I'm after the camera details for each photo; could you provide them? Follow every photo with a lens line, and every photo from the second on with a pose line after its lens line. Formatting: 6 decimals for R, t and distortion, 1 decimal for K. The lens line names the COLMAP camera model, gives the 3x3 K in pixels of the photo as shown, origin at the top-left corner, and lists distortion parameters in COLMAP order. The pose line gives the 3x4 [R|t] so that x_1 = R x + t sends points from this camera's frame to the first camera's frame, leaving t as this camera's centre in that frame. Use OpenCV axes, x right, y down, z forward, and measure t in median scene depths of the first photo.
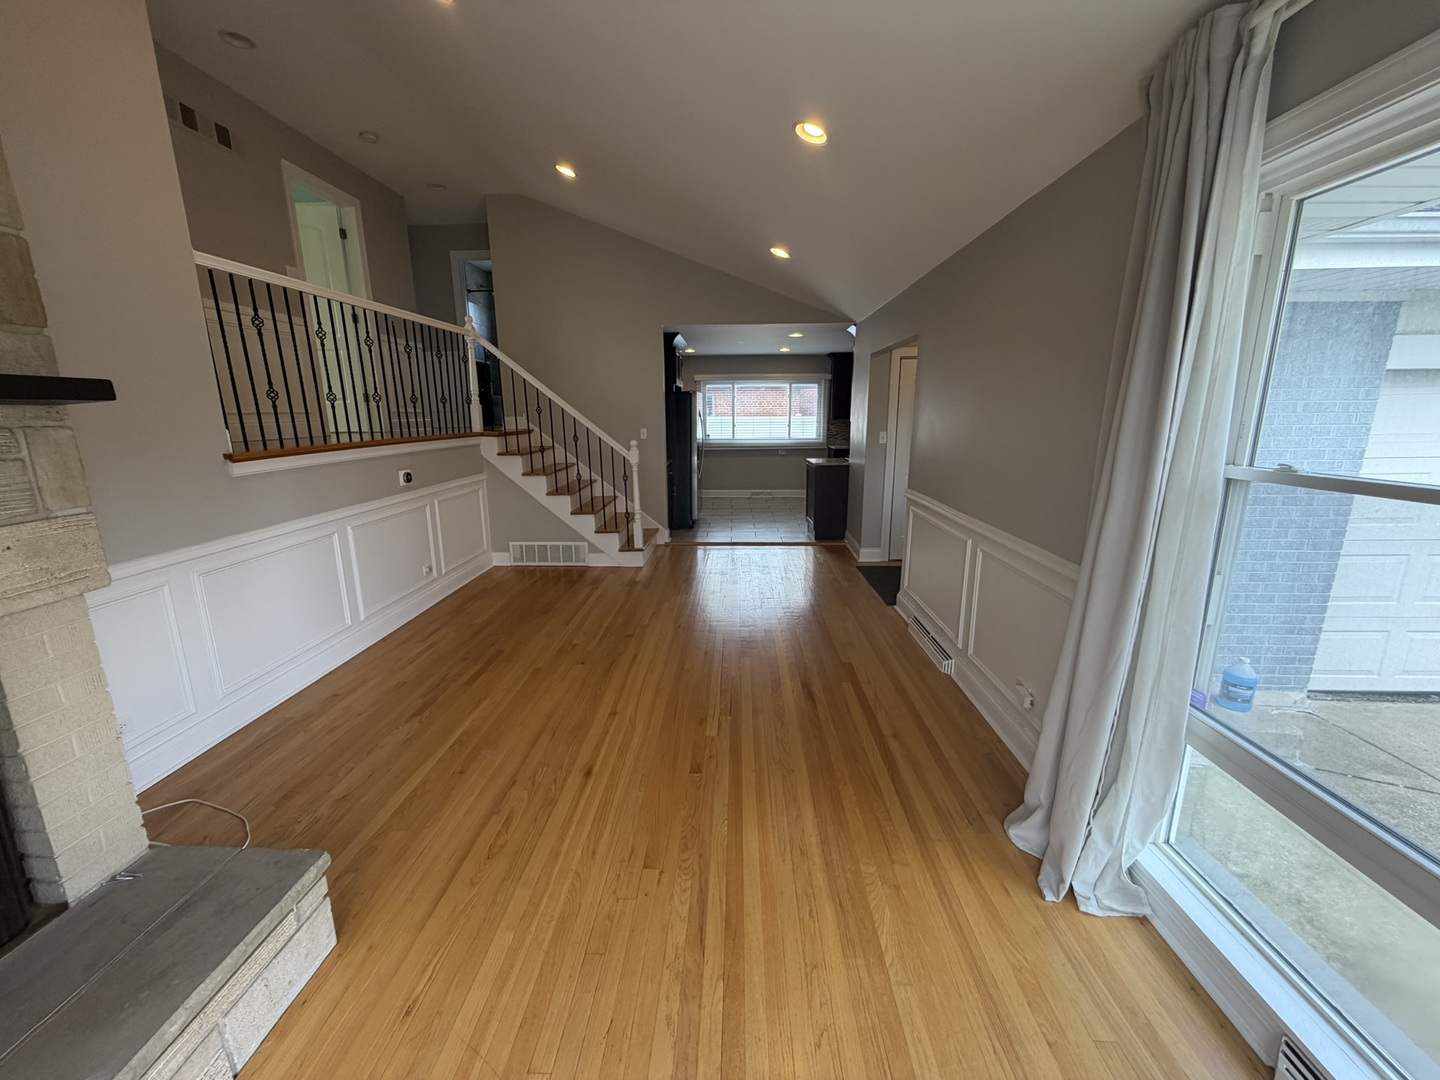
lens RADIAL K [[576.4, 0, 714.1], [0, 576.4, 540.0], [0, 0, 1]] dist [0.000658, 0.000216]
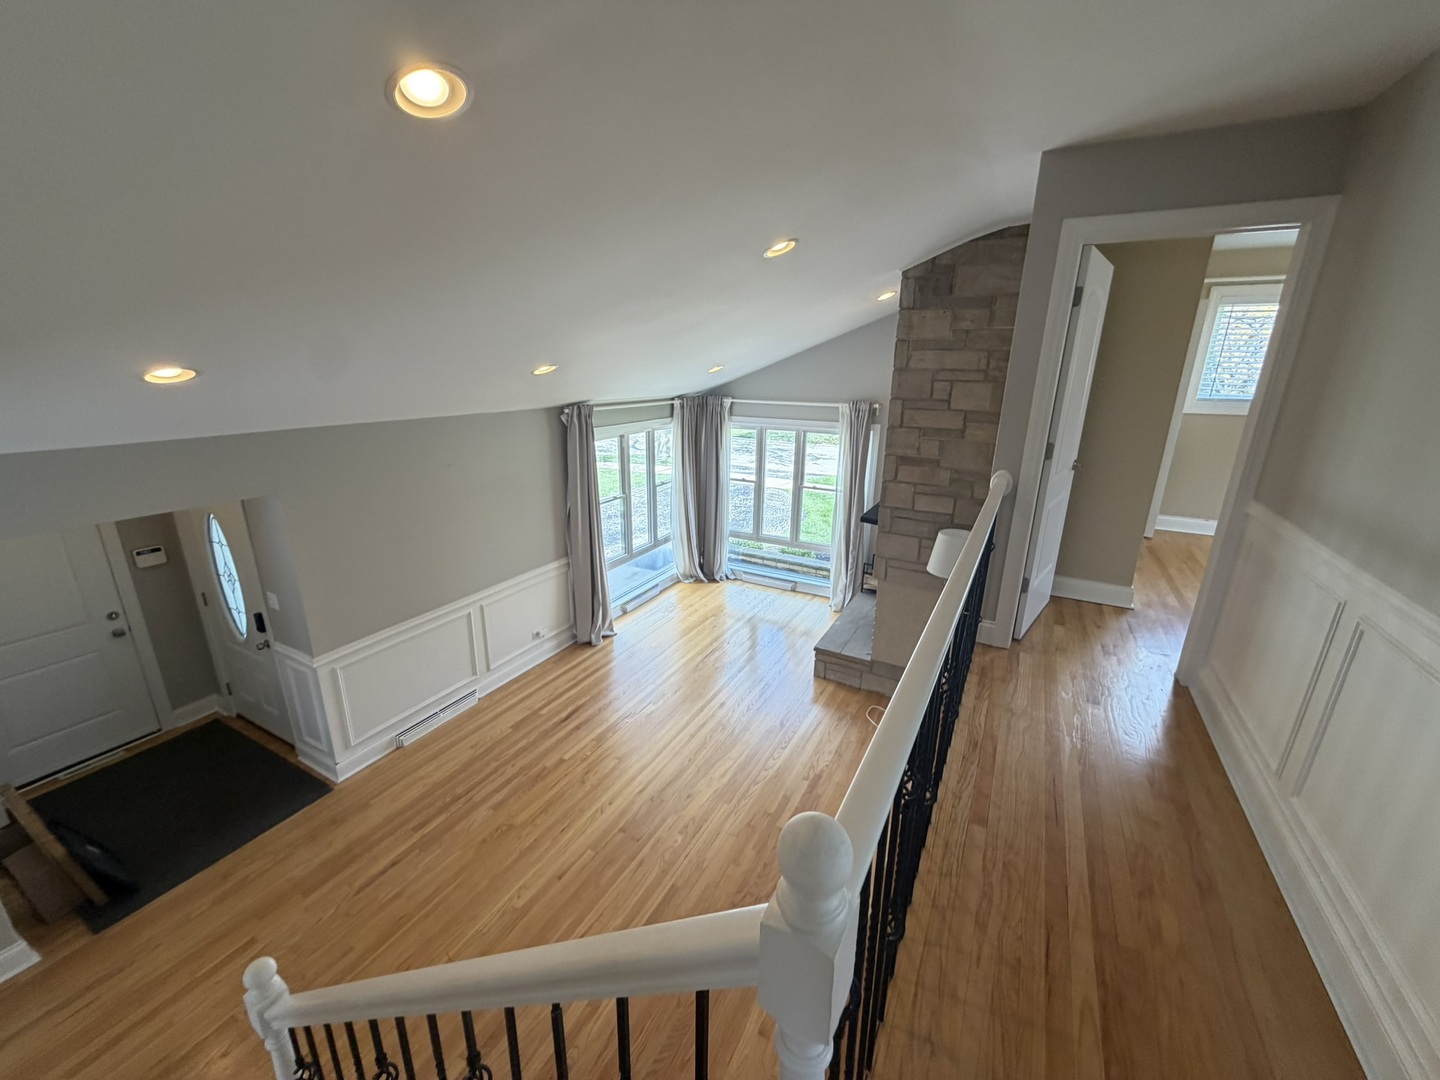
lens RADIAL K [[576.4, 0, 714.1], [0, 576.4, 540.0], [0, 0, 1]] dist [0.000658, 0.000216]
pose [[-0.894420, -0.133485, 0.426842, -0.669742], [0.093842, 0.877155, 0.470949, -0.718949], [-0.437272, 0.461282, -0.772019, 1.585763]]
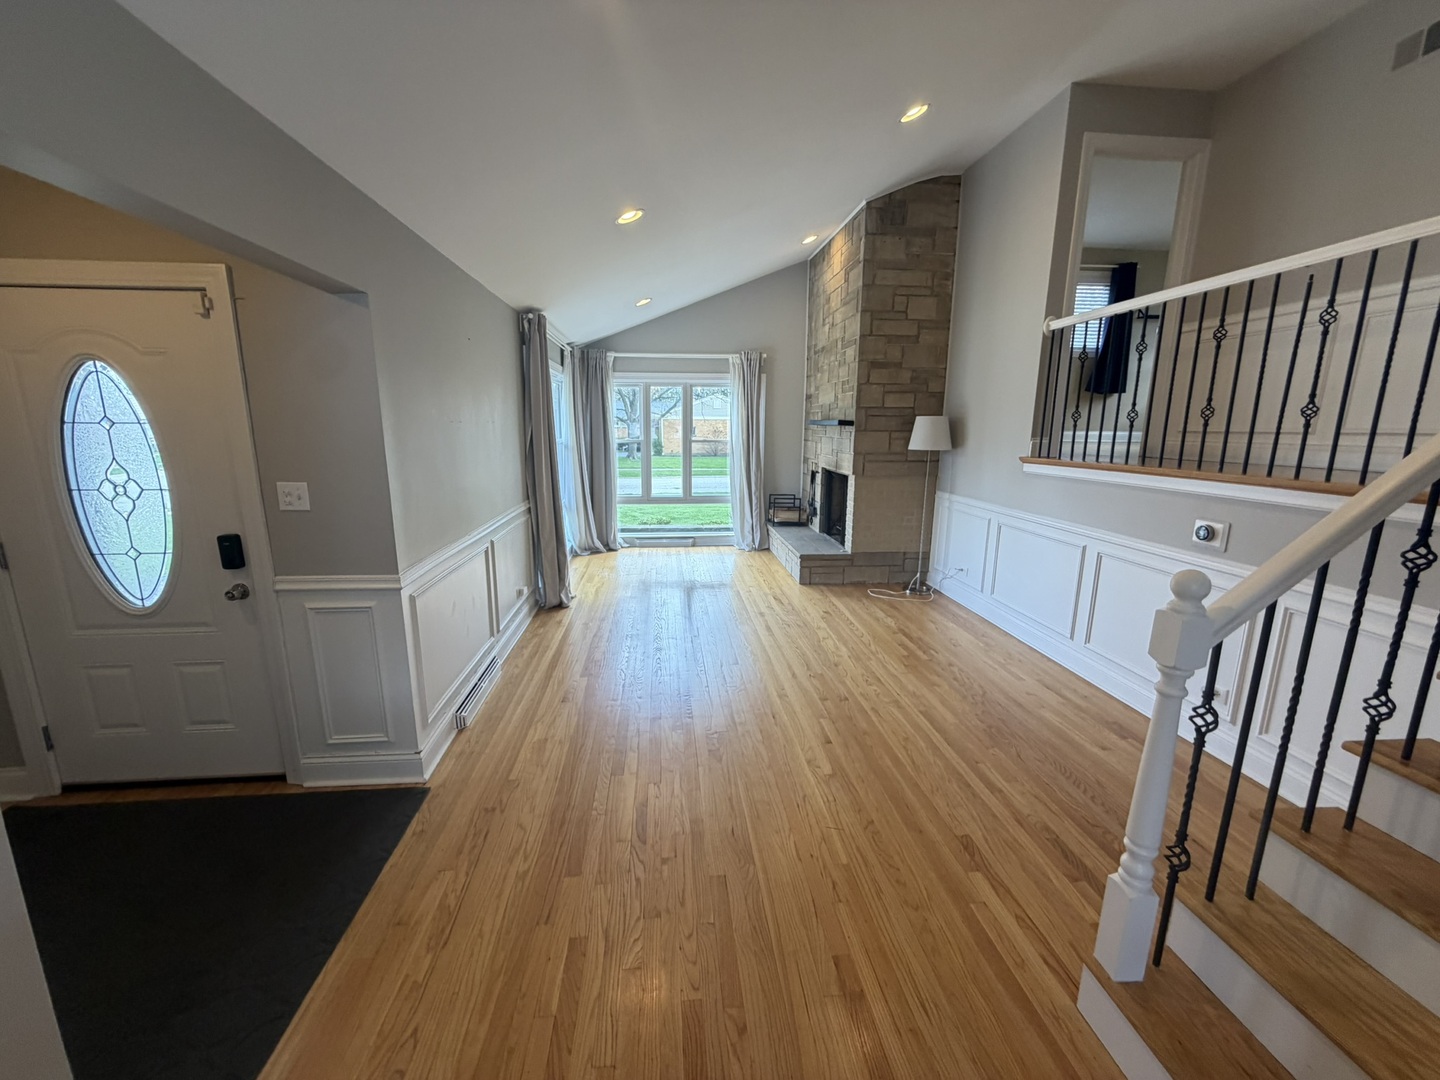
lens RADIAL K [[576.4, 0, 714.1], [0, 576.4, 540.0], [0, 0, 1]] dist [0.000658, 0.000216]
pose [[-0.991958, 0.027150, -0.123622, 0.120149], [-0.025605, 0.913478, 0.406082, -0.421177], [0.123951, 0.405982, -0.905436, 1.827334]]
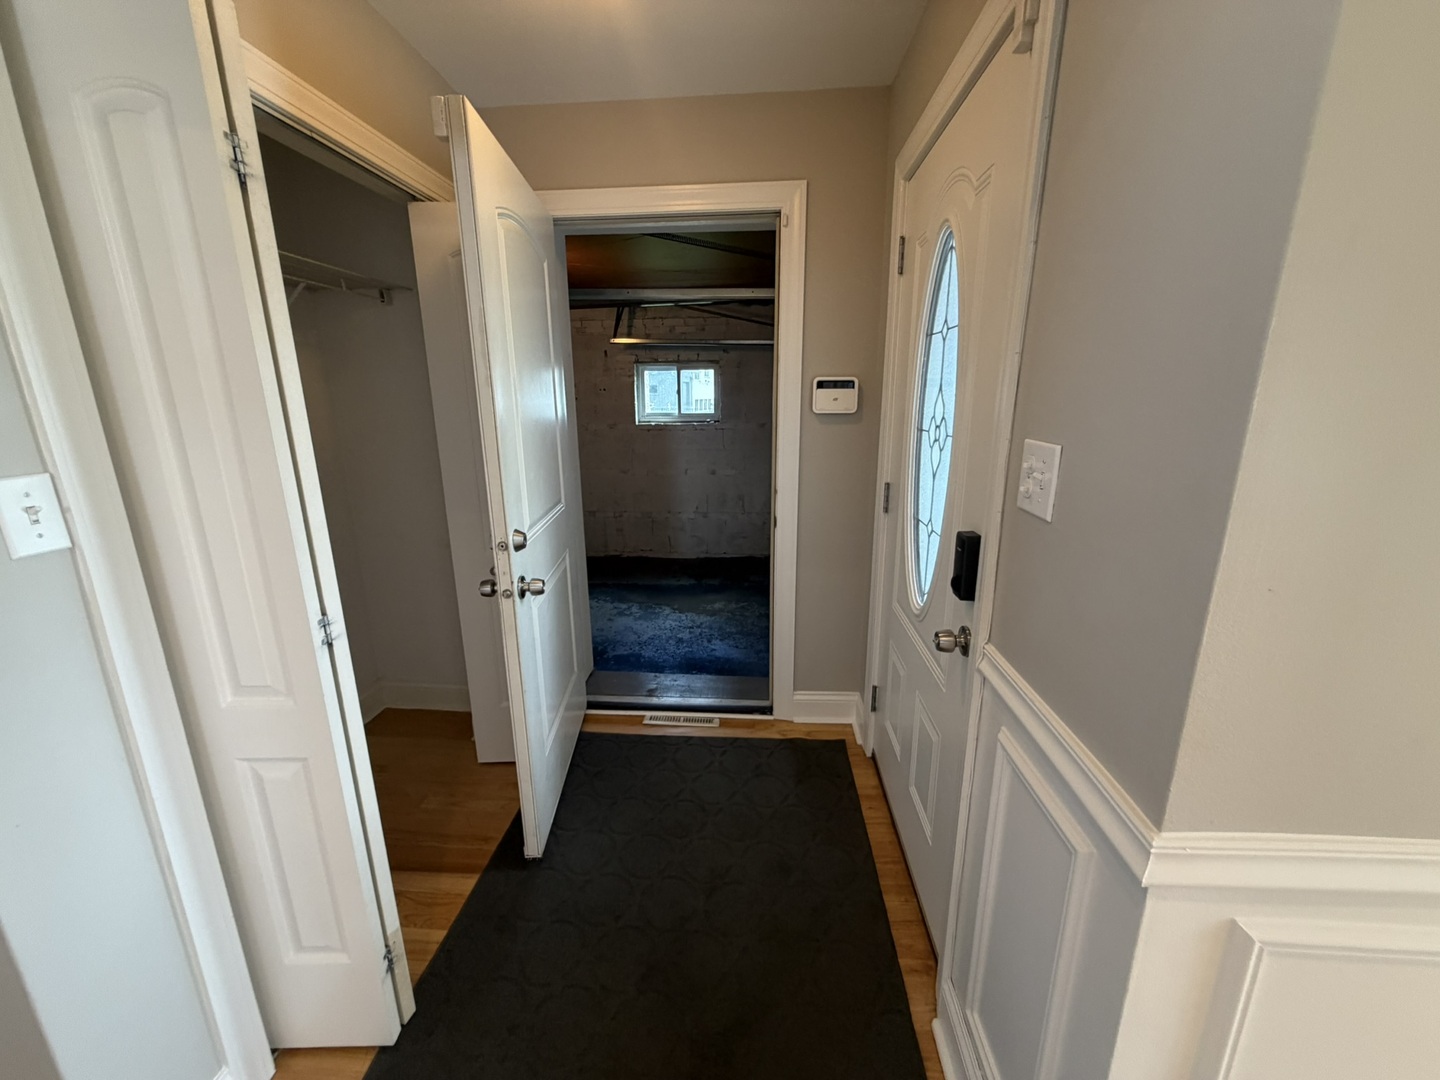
lens RADIAL K [[576.4, 0, 714.1], [0, 576.4, 540.0], [0, 0, 1]] dist [0.000658, 0.000216]
pose [[0.042214, -0.240946, 0.969620, 0.246789], [0.229441, 0.946886, 0.225308, -0.257505], [-0.972407, 0.212959, 0.095255, 1.288988]]
